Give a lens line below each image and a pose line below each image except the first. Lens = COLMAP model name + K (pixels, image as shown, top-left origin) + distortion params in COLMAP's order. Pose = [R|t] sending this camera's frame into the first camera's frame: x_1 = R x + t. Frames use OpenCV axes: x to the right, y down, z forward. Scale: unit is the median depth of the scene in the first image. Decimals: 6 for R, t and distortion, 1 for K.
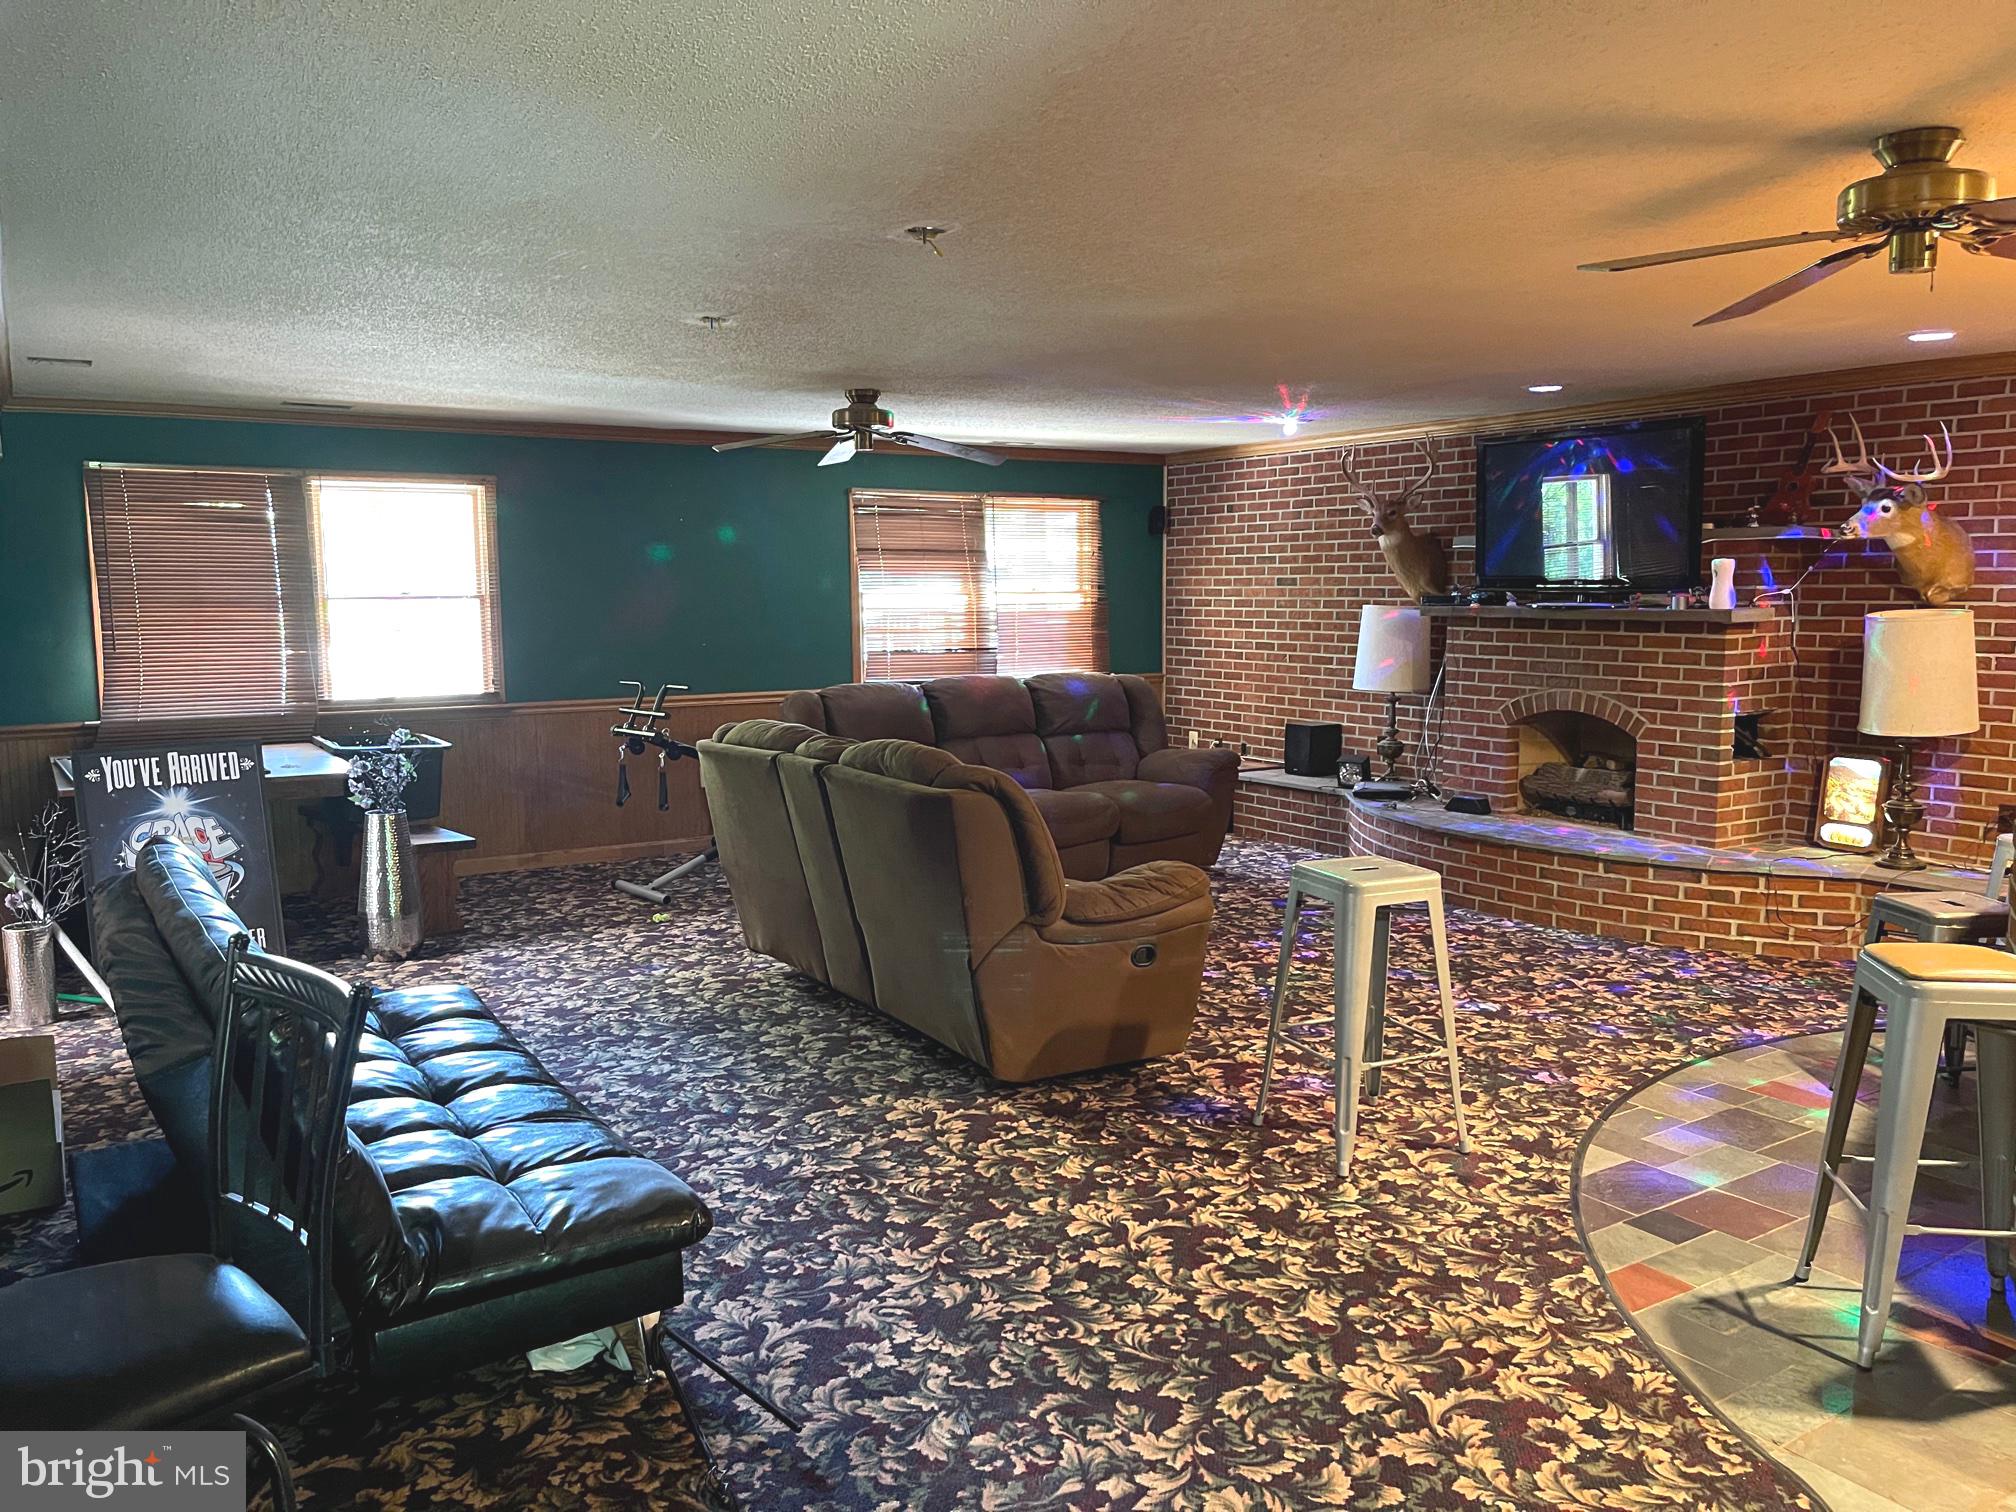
lens RADIAL K [[1517.7, 0, 994.7], [0, 1517.7, 762.5], [0, 0, 1]] dist [0.039194, -0.061120]
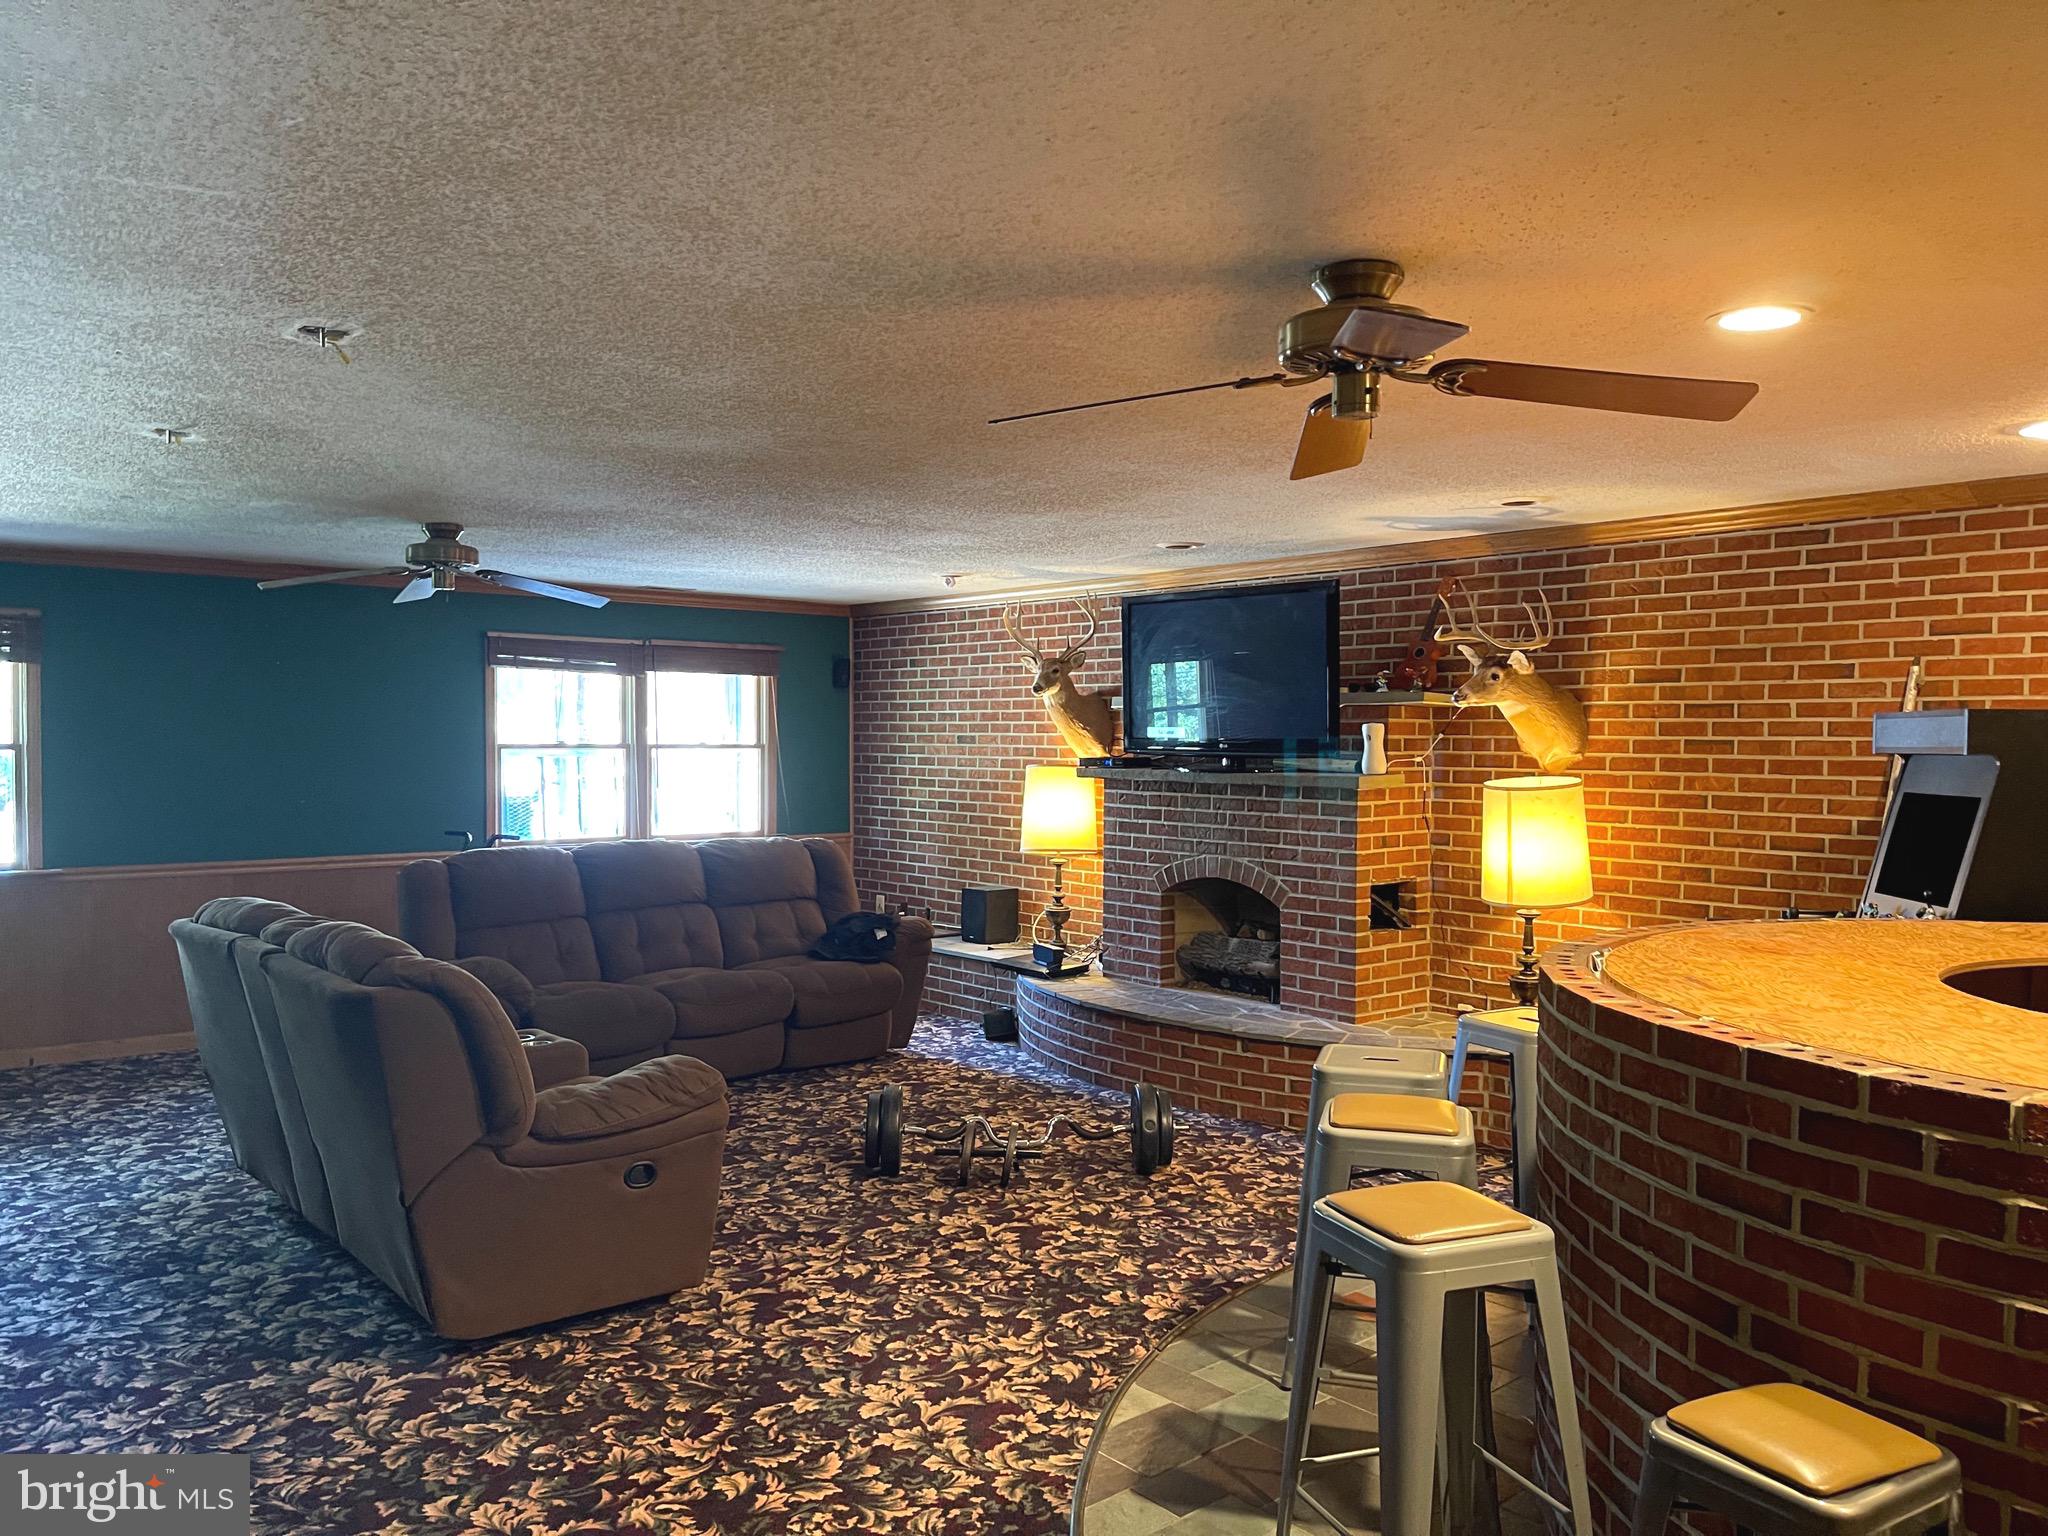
lens RADIAL K [[1541.8, 0, 1010.0], [0, 1541.8, 784.9], [0, 0, 1]] dist [0.039194, -0.061120]
pose [[0.989760, 0.008127, 0.142513, 0.105036], [0.004086, 0.996355, -0.085202, -0.010092], [-0.142686, 0.084912, 0.986119, 0.054956]]
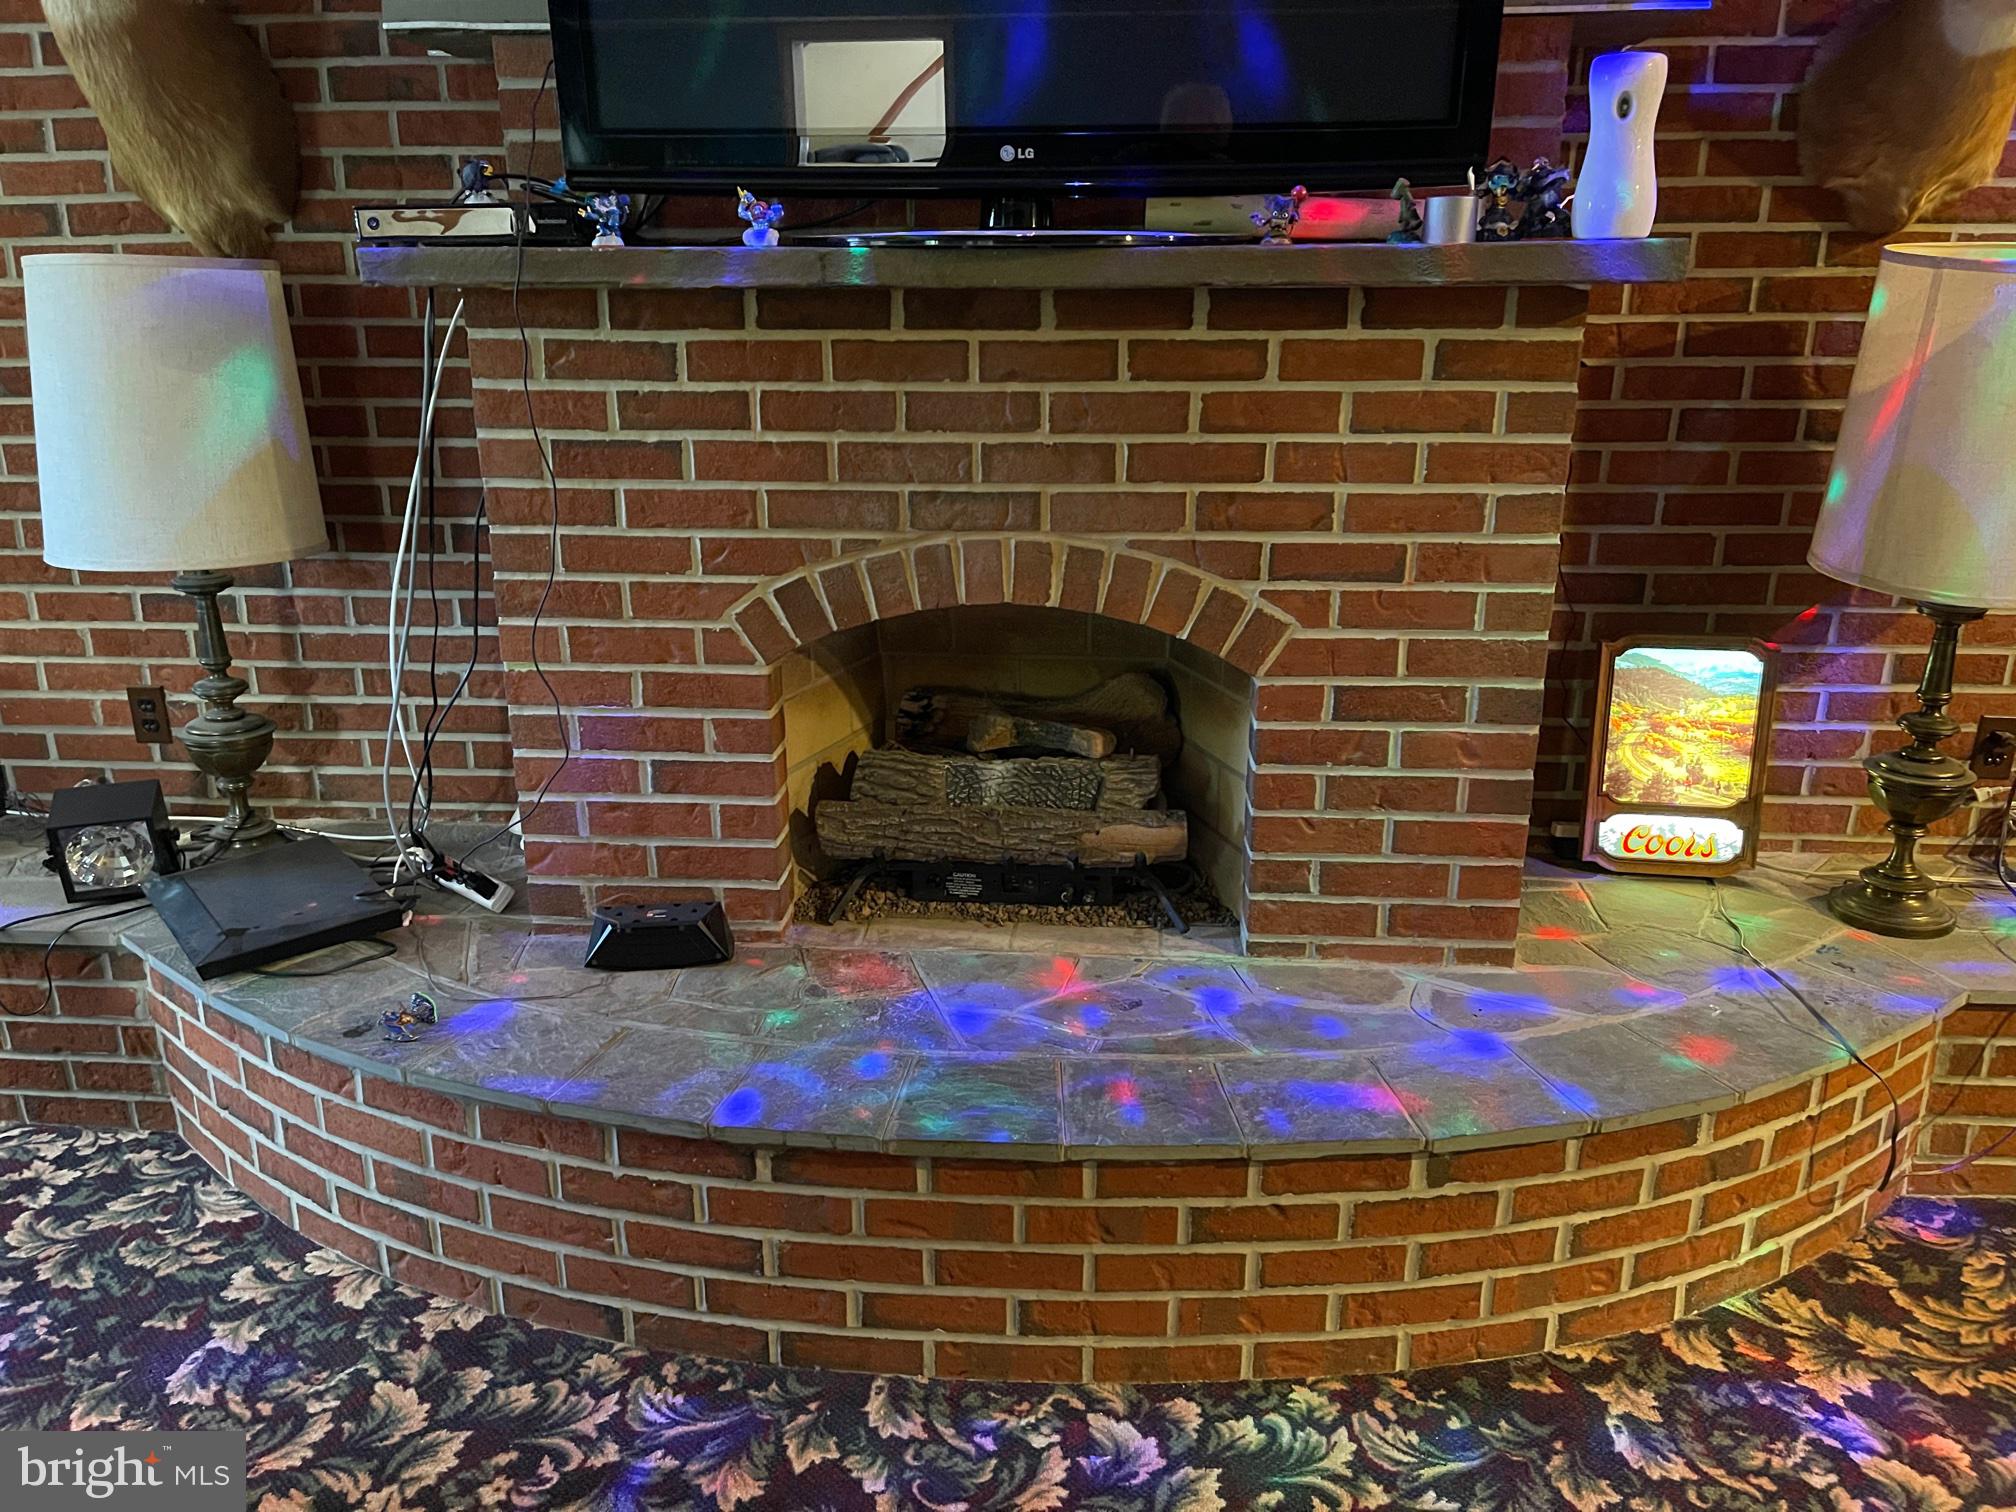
lens RADIAL K [[1517.7, 0, 997.0], [0, 1517.7, 773.9], [0, 0, 1]] dist [0.039194, -0.061120]
pose [[0.589659, -0.249576, 0.768124, 0.129776], [0.095525, 0.965933, 0.240516, -0.071888], [-0.801983, -0.068447, 0.593412, 0.791925]]
